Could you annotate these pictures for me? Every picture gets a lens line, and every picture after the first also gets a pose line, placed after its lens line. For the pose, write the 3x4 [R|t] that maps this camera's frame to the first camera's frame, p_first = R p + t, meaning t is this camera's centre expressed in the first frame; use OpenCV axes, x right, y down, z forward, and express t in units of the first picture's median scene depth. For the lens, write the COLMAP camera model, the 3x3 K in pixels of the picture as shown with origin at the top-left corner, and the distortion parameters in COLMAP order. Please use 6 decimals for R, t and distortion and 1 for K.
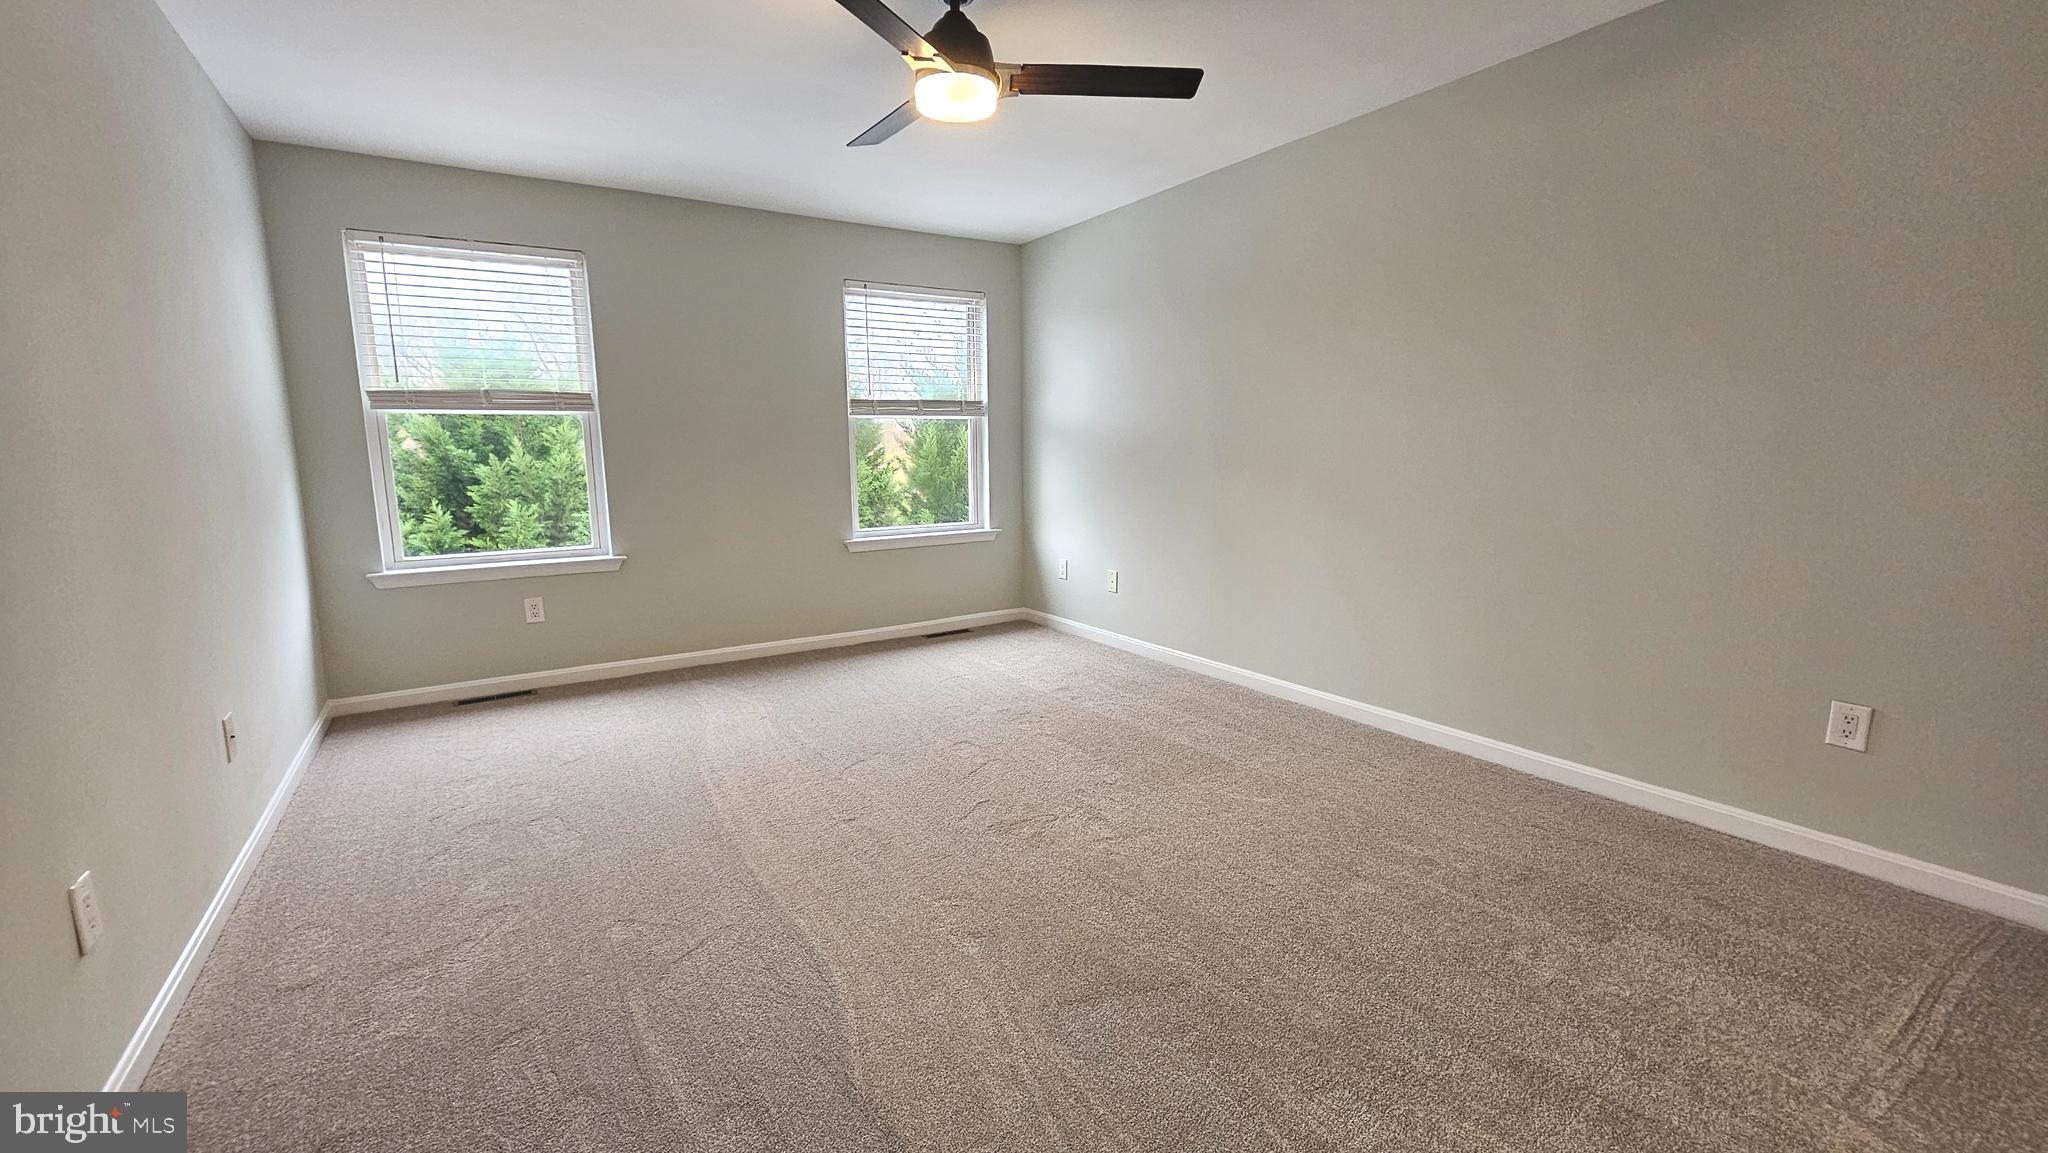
lens RADIAL K [[836.9, 0, 1012.5], [0, 836.9, 574.2], [0, 0, 1]] dist [-0.001524, -0.000353]
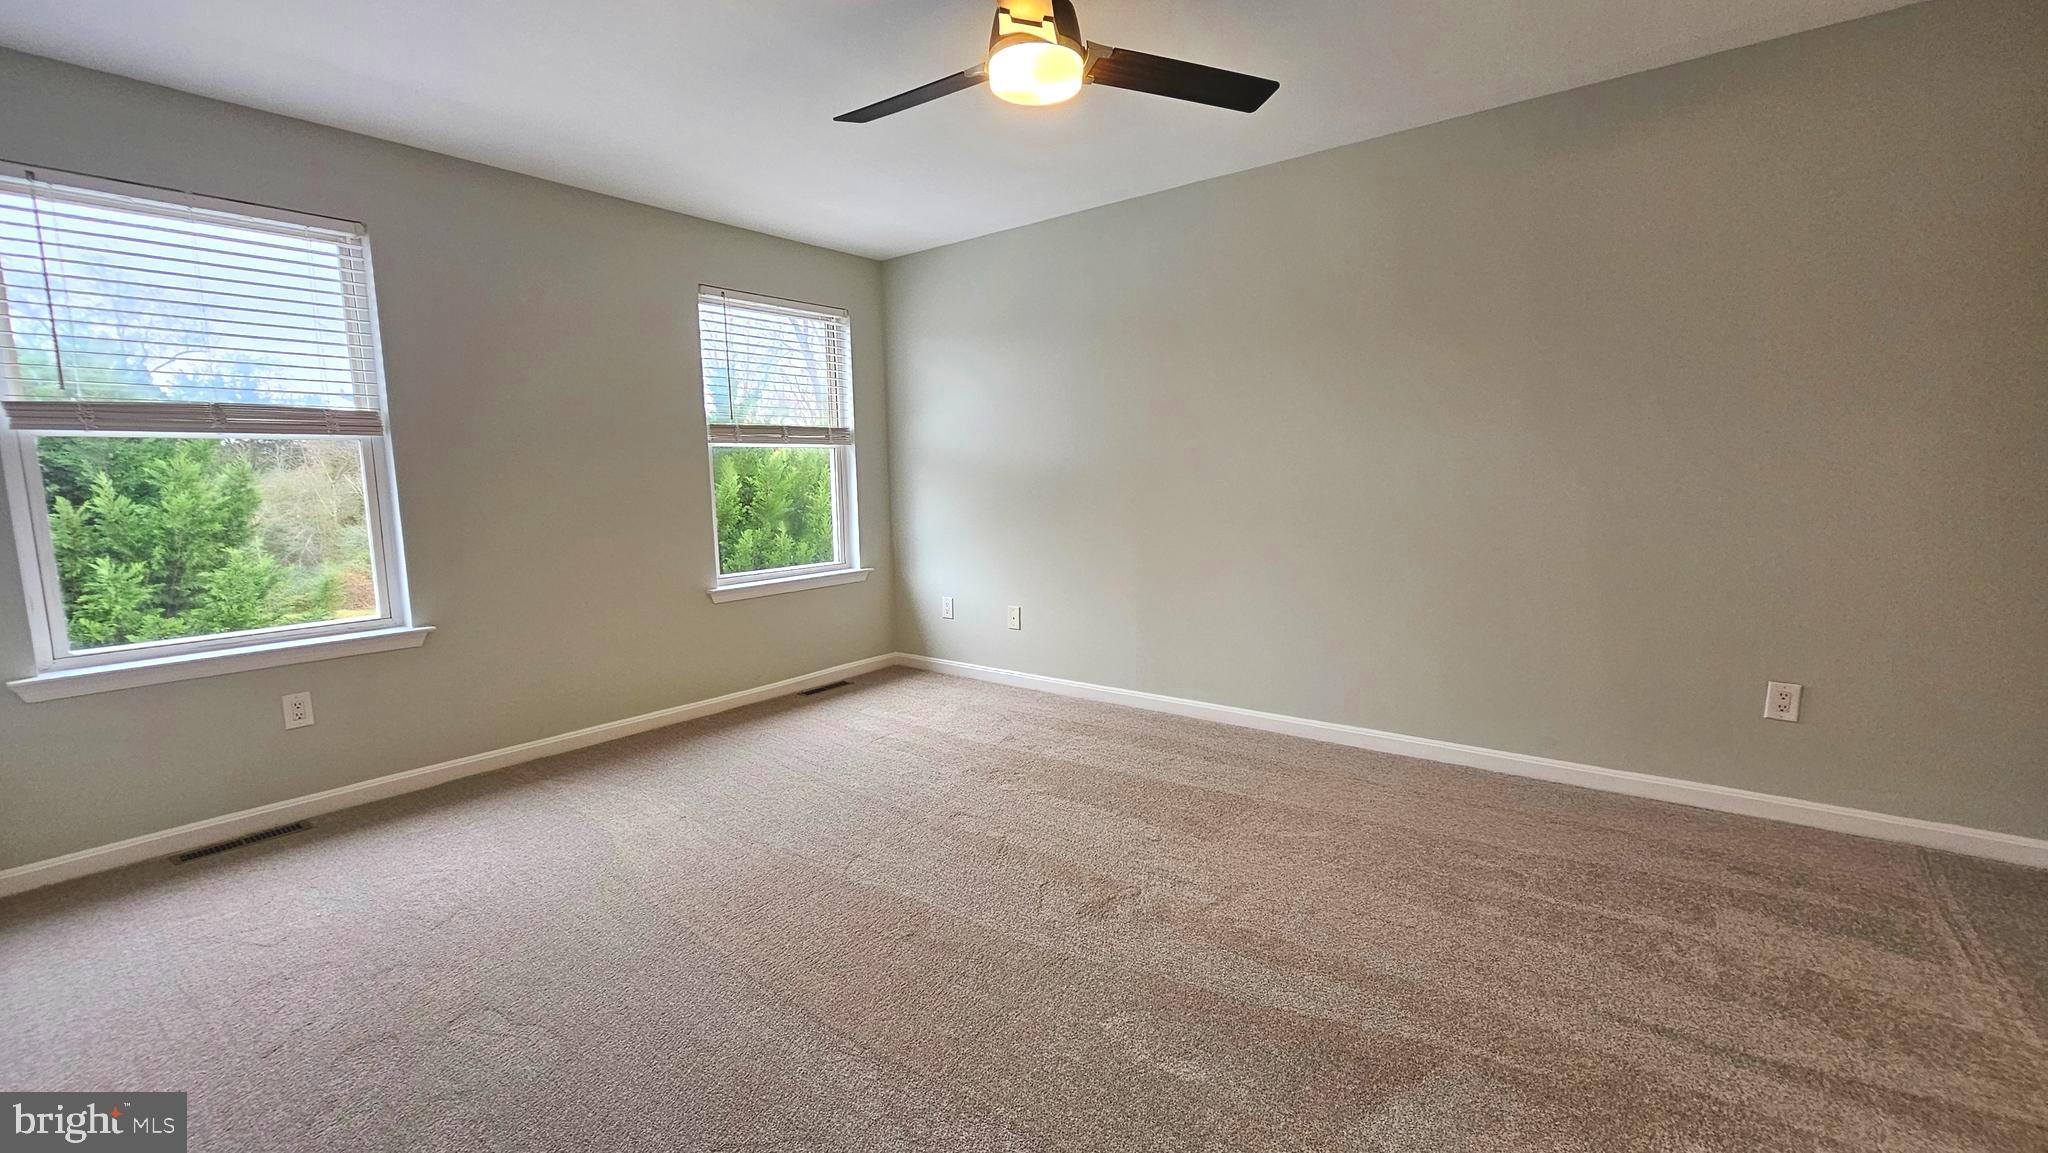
lens RADIAL K [[836.9, 0, 1008.8], [0, 836.9, 575.9], [0, 0, 1]] dist [-0.001524, -0.000353]
pose [[0.944158, -0.048516, 0.325903, -0.214155], [0.059979, 0.997881, -0.025212, -0.016834], [-0.323989, 0.043351, 0.945067, 0.114582]]
